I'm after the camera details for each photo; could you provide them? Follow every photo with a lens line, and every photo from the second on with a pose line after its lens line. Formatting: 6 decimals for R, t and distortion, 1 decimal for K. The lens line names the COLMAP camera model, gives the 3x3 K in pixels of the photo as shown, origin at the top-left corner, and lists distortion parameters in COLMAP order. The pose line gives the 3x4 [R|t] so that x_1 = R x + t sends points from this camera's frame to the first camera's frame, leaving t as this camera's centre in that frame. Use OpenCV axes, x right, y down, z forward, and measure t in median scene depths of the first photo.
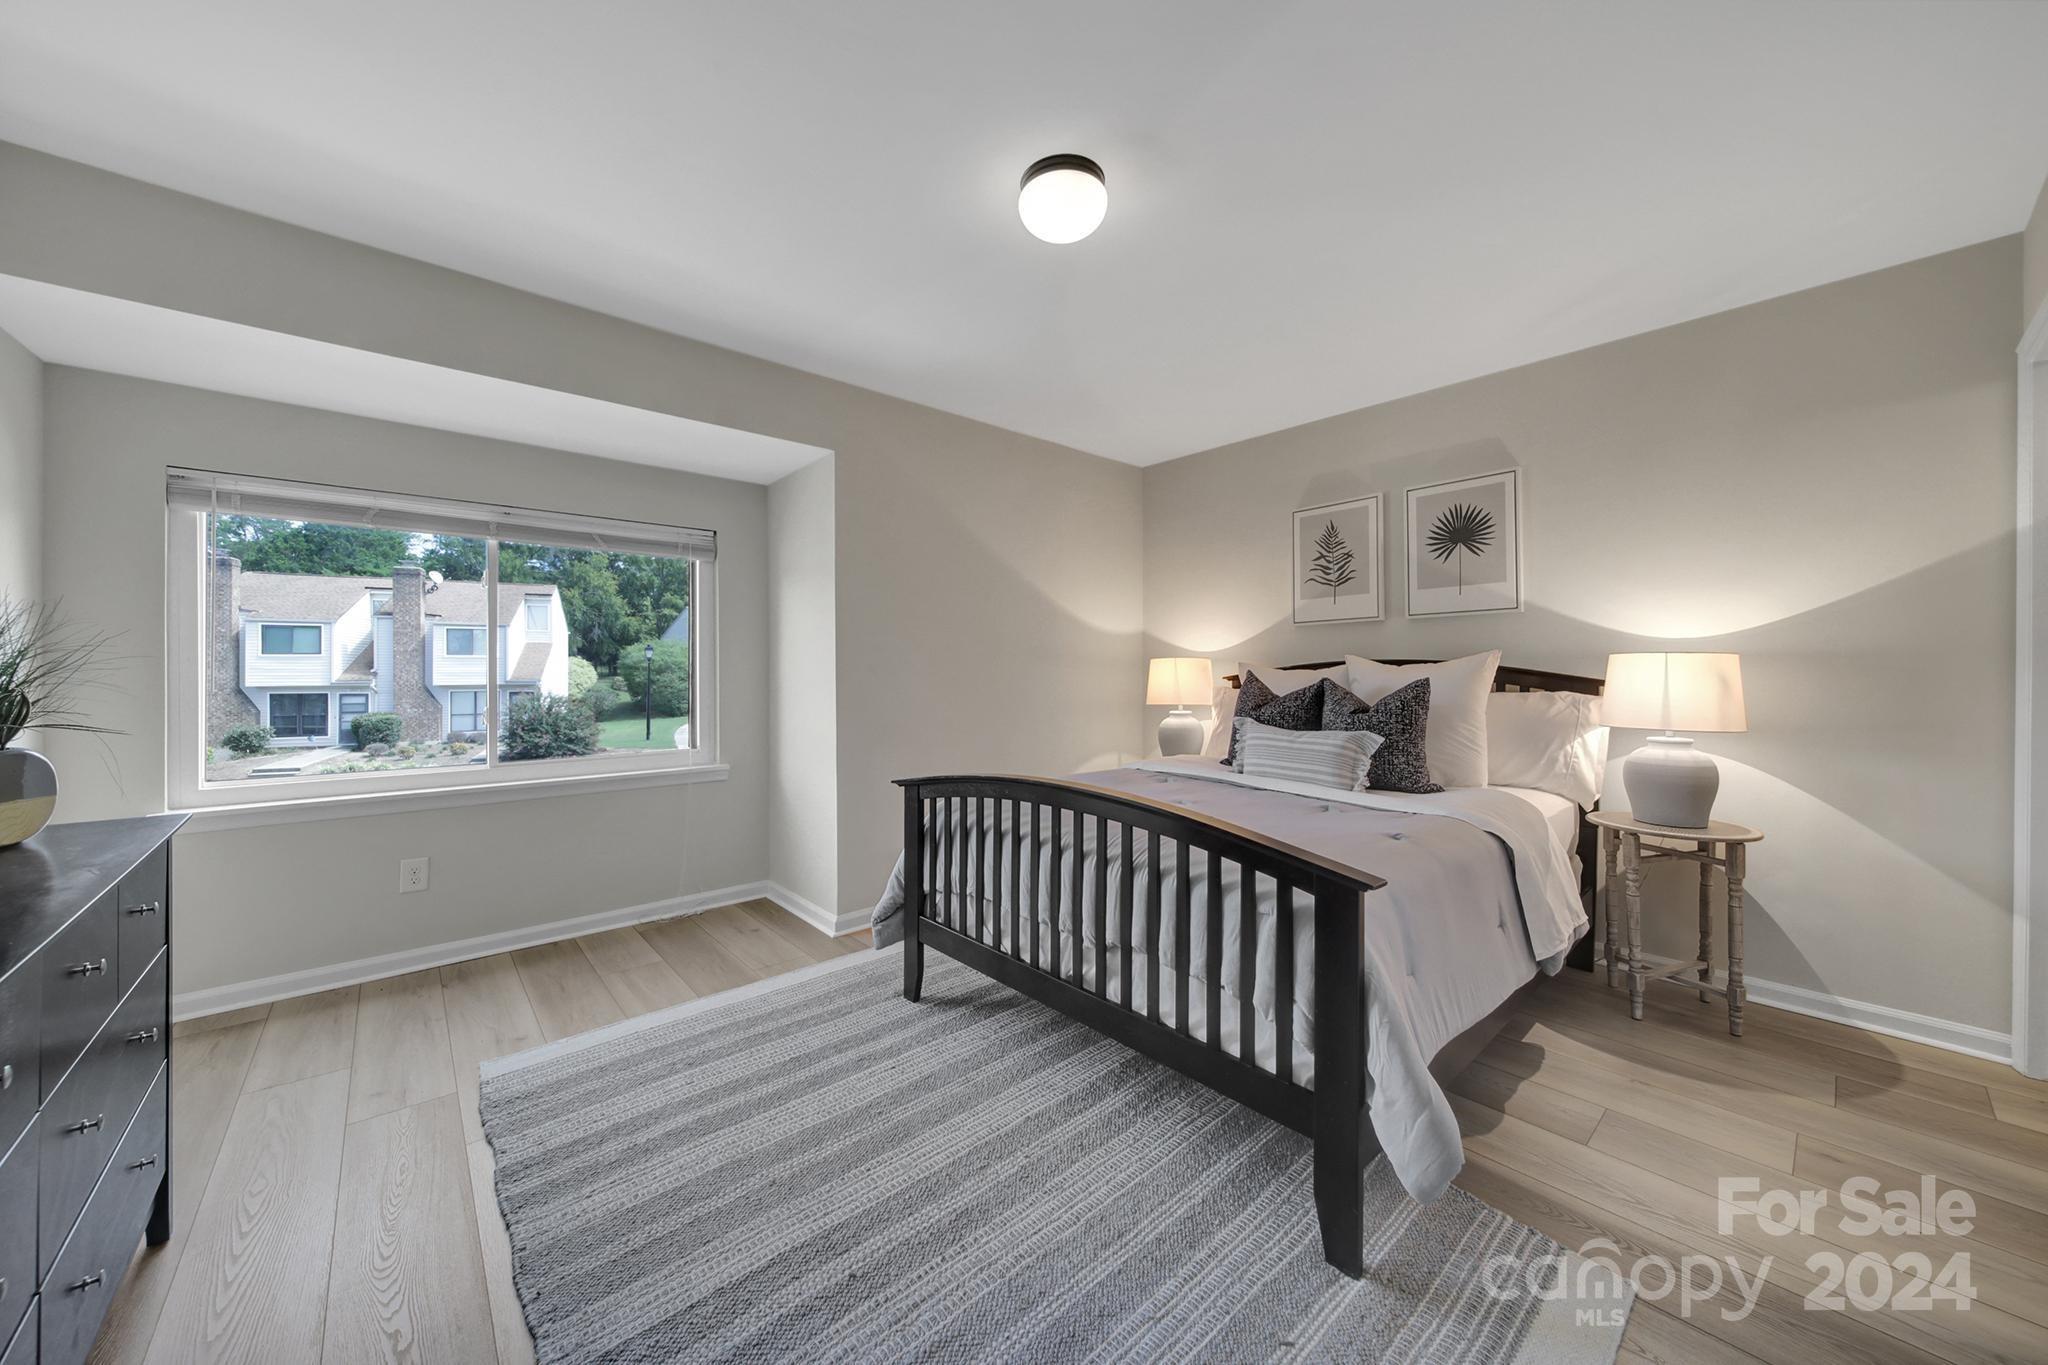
lens RADIAL K [[732.1, 0, 1032.8], [0, 732.1, 667.1], [0, 0, 1]] dist [-0.004481, -0.001396]
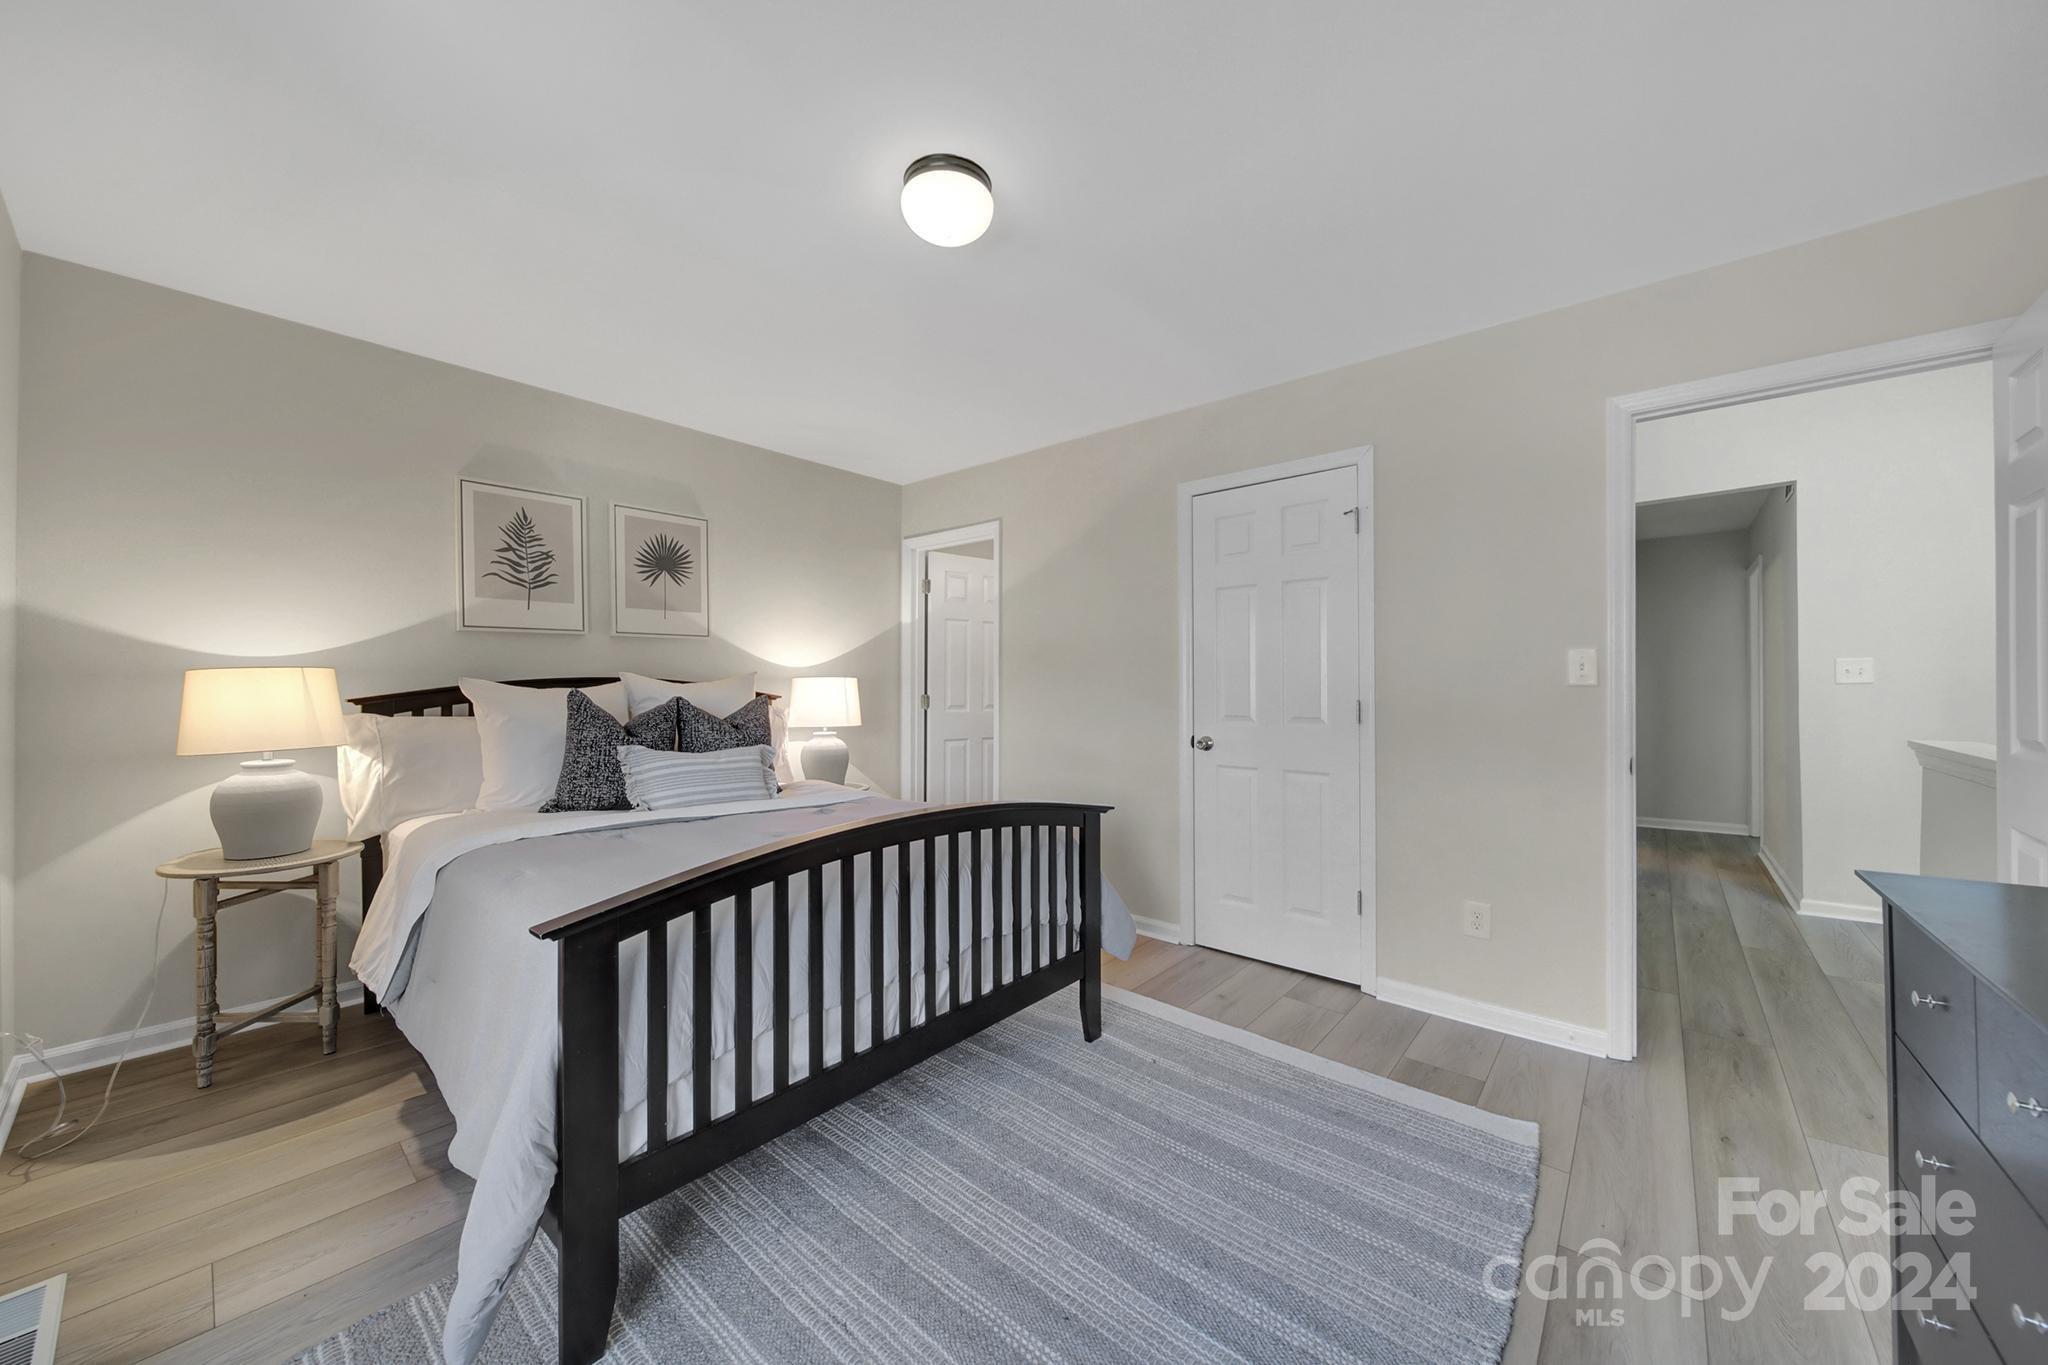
lens RADIAL K [[732.1, 0, 1024.0], [0, 732.1, 682.8], [0, 0, 1]] dist [-0.004481, -0.001396]
pose [[-0.149583, 0.007842, 0.988718, -0.491199], [-0.004902, 0.999950, -0.008673, 0.001932], [-0.988737, -0.006144, -0.149537, 0.557335]]
